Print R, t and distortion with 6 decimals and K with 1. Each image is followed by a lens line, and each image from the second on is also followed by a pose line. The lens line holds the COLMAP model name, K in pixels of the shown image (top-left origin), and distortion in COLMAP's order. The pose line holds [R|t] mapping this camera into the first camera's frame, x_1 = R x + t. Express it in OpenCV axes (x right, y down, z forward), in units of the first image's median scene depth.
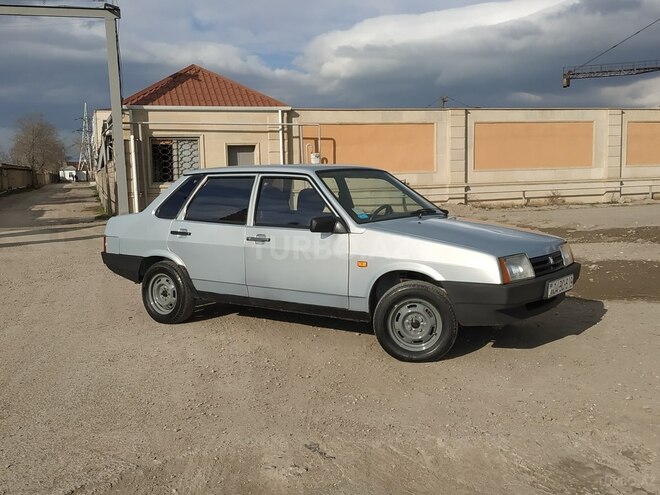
lens RADIAL K [[751.6, 0, 330.0], [0, 751.6, 247.5], [0, 0, 1]] dist [0.079105, -0.000546]
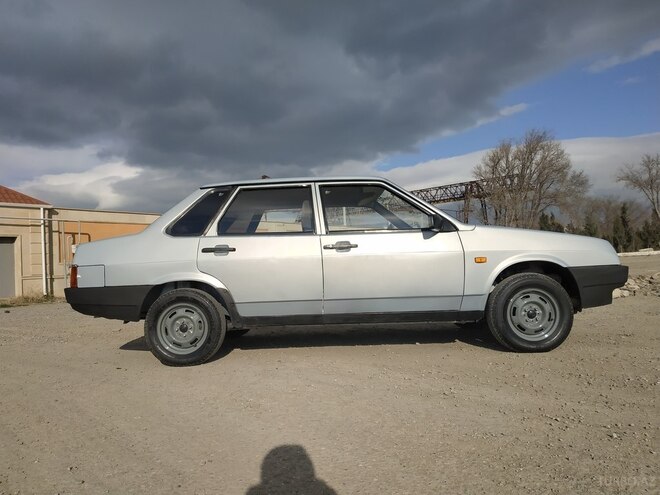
lens RADIAL K [[491.4, 0, 330.0], [0, 491.4, 247.5], [0, 0, 1]] dist [0.007646, 0.001585]
pose [[0.827103, 0.004386, 0.562033, -0.425301], [0.087558, 0.986756, -0.136553, 0.067586], [-0.555188, 0.162154, 0.815765, 0.507333]]
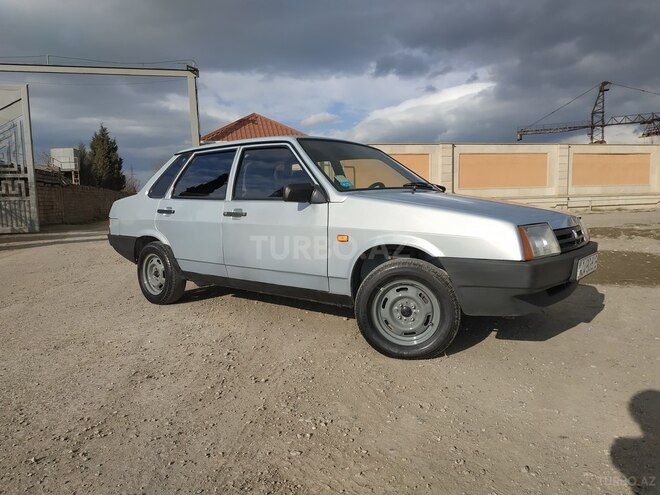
lens RADIAL K [[491.4, 0, 330.0], [0, 491.4, 247.5], [0, 0, 1]] dist [0.007646, 0.001585]
pose [[0.998131, 0.004386, -0.060946, 0.054081], [-0.004639, 0.999981, -0.004012, 0.030333], [0.060927, 0.004287, 0.998133, 0.400702]]
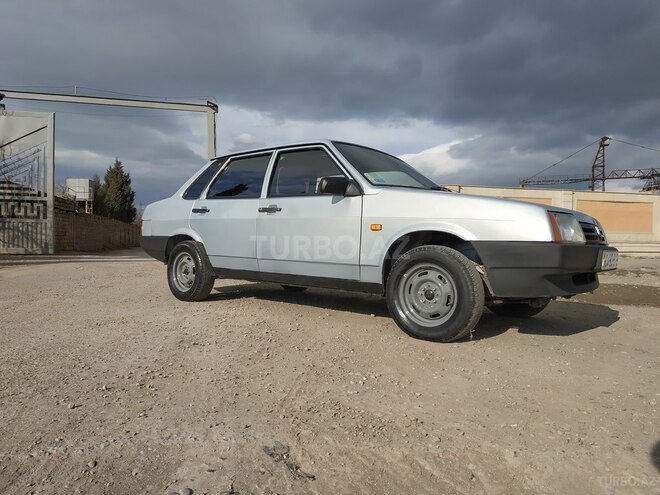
lens RADIAL K [[485.5, 0, 325.8], [0, 485.5, 248.6], [0, 0, 1]] dist [0.024271, -0.003070]
pose [[0.996595, 0.037568, -0.073397, 0.023290], [-0.044042, 0.995087, -0.088669, 0.088000], [0.069706, 0.091599, 0.993353, 0.377399]]
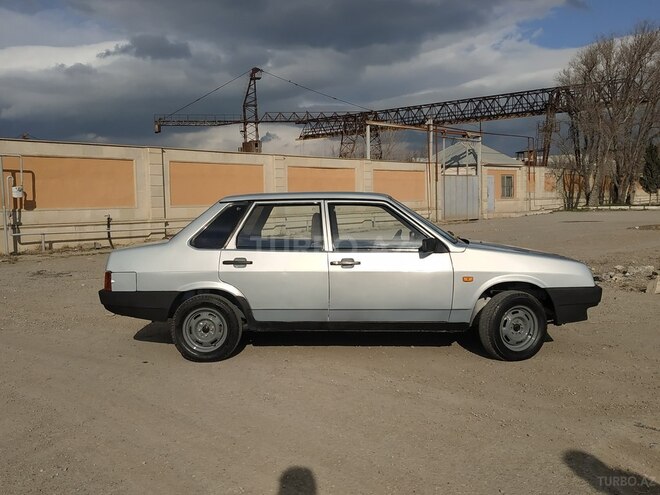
lens RADIAL K [[715.8, 0, 336.4], [0, 715.8, 246.7], [0, 0, 1]] dist [0.086938, -0.004949]
pose [[0.837563, -0.029926, 0.545521, -0.618902], [0.057457, 0.997786, -0.033479, -0.001463], [-0.543311, 0.059385, 0.837428, 0.179304]]
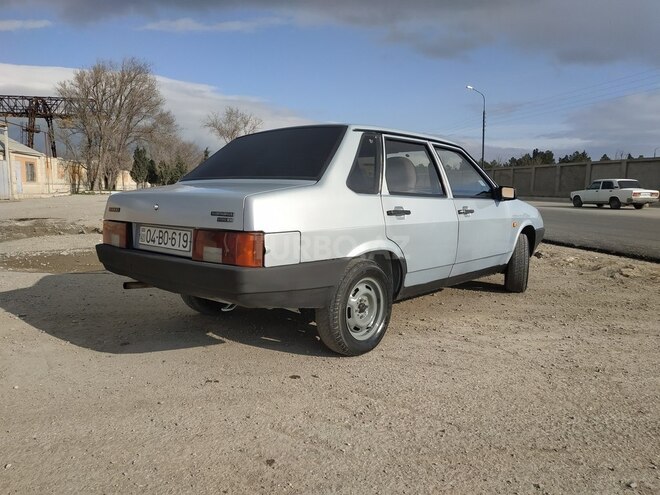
lens RADIAL K [[485.5, 0, 325.8], [0, 485.5, 248.6], [0, 0, 1]] dist [0.024271, -0.003070]
pose [[0.111650, -0.098405, 0.988863, -0.699994], [0.091529, 0.991874, 0.088370, -0.033945], [-0.989524, 0.080643, 0.119749, 1.068724]]
